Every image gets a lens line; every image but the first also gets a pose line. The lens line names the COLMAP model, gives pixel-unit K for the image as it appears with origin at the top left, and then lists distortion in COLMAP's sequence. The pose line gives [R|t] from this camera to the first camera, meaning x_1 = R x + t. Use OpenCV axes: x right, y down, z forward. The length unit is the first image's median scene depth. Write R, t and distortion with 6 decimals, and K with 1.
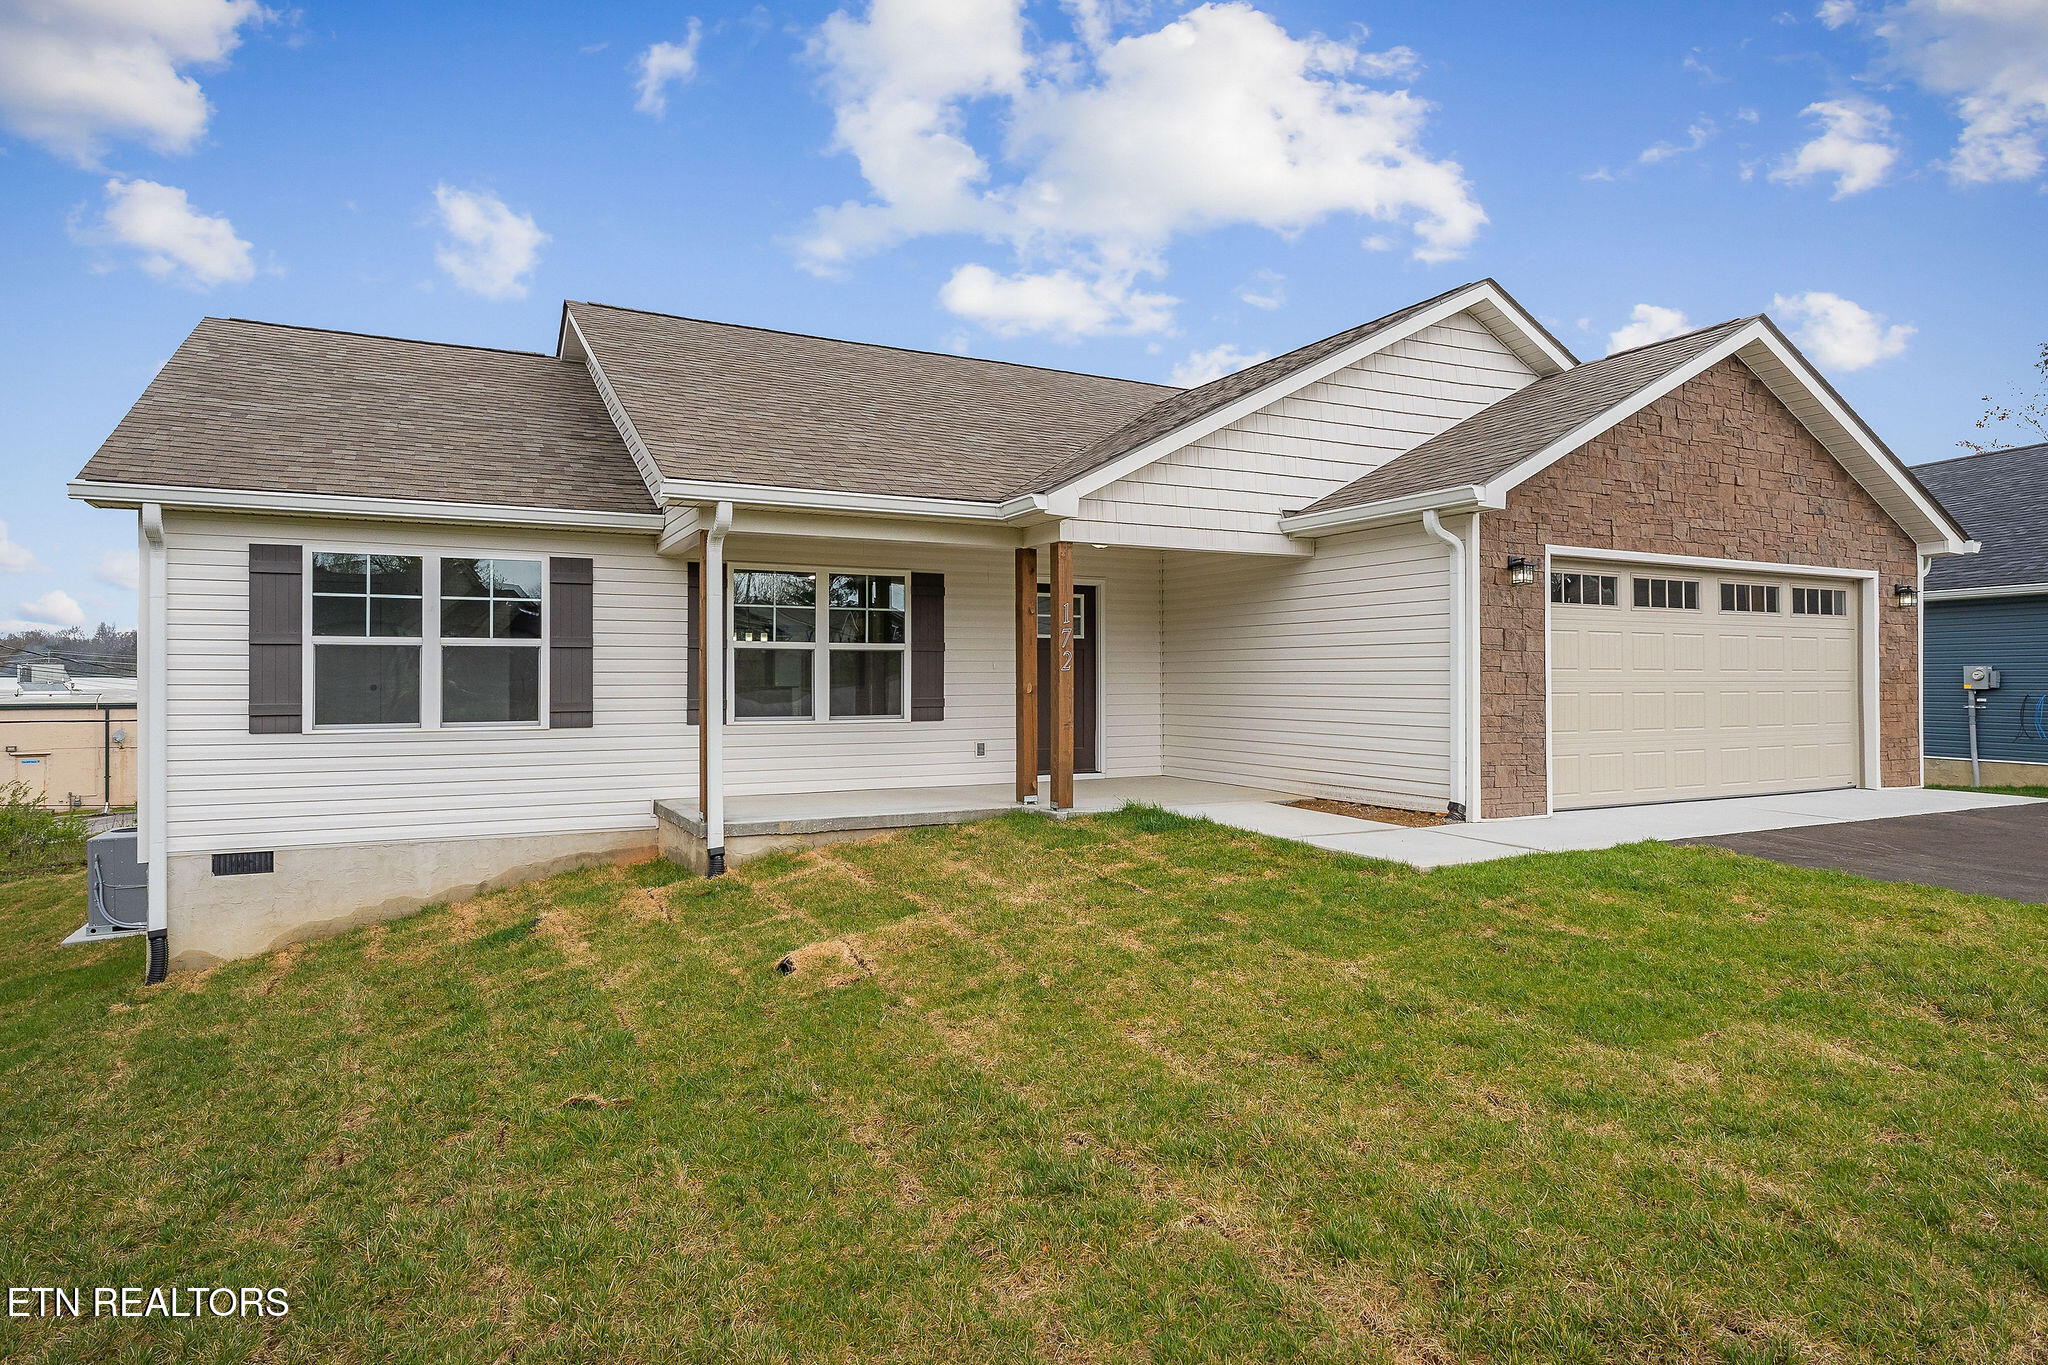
lens RADIAL K [[1148.9, 0, 1025.6], [0, 1148.9, 679.4], [0, 0, 1]] dist [-0.003138, 0.000271]
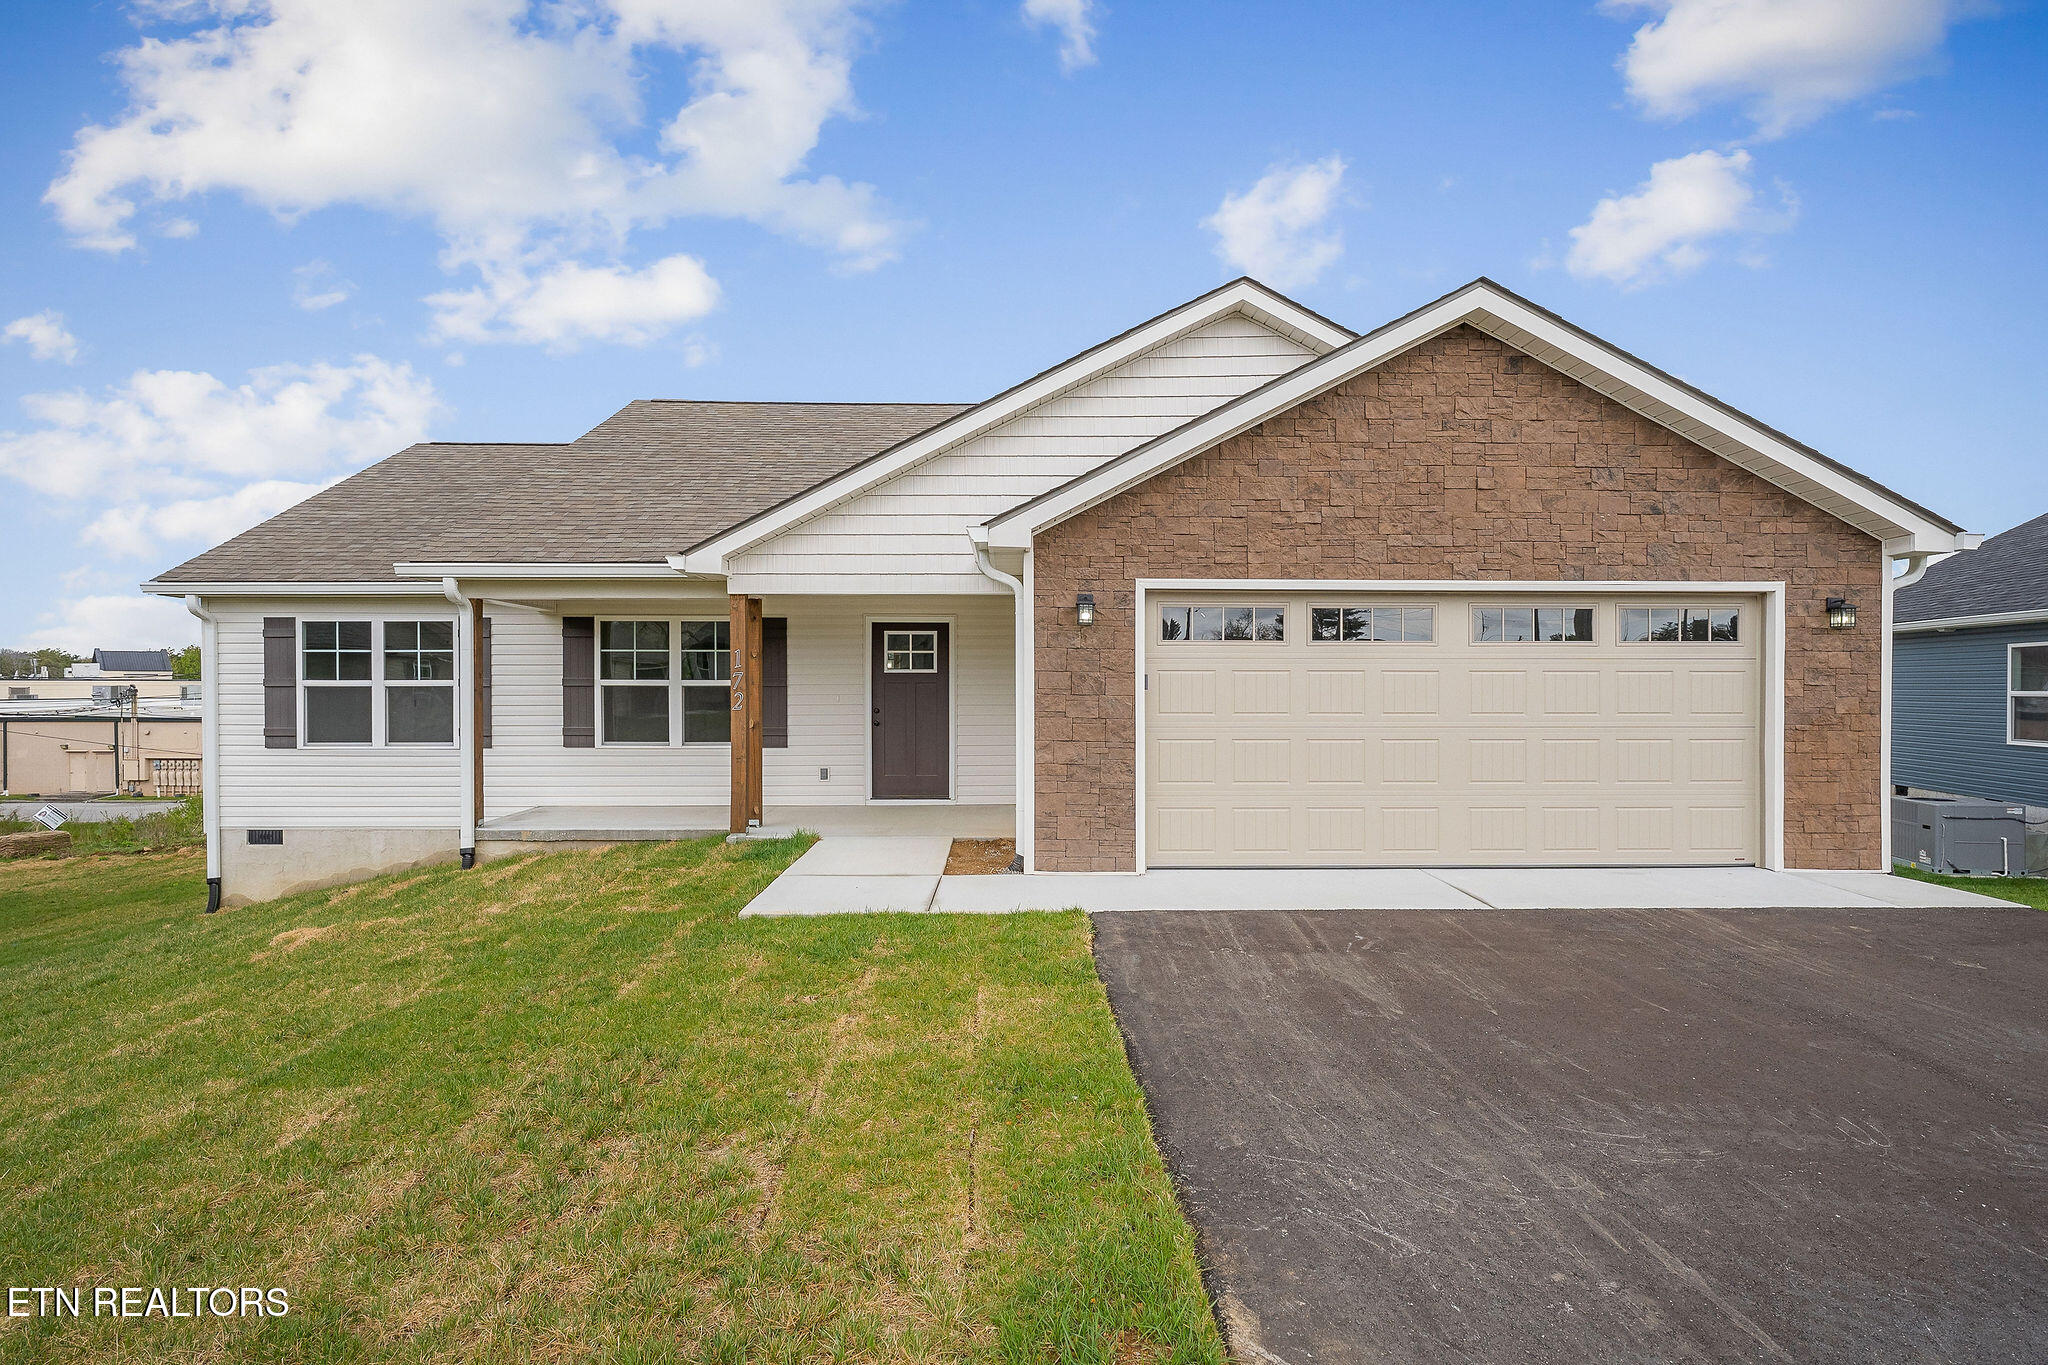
lens RADIAL K [[1074.2, 0, 1026.3], [0, 1074.2, 717.8], [0, 0, 1]] dist [-0.004579, 0.000790]
pose [[0.902822, 0.014035, -0.429786, 0.731766], [-0.001370, 0.999556, 0.029764, -0.031147], [0.430013, -0.026283, 0.902440, 0.180300]]
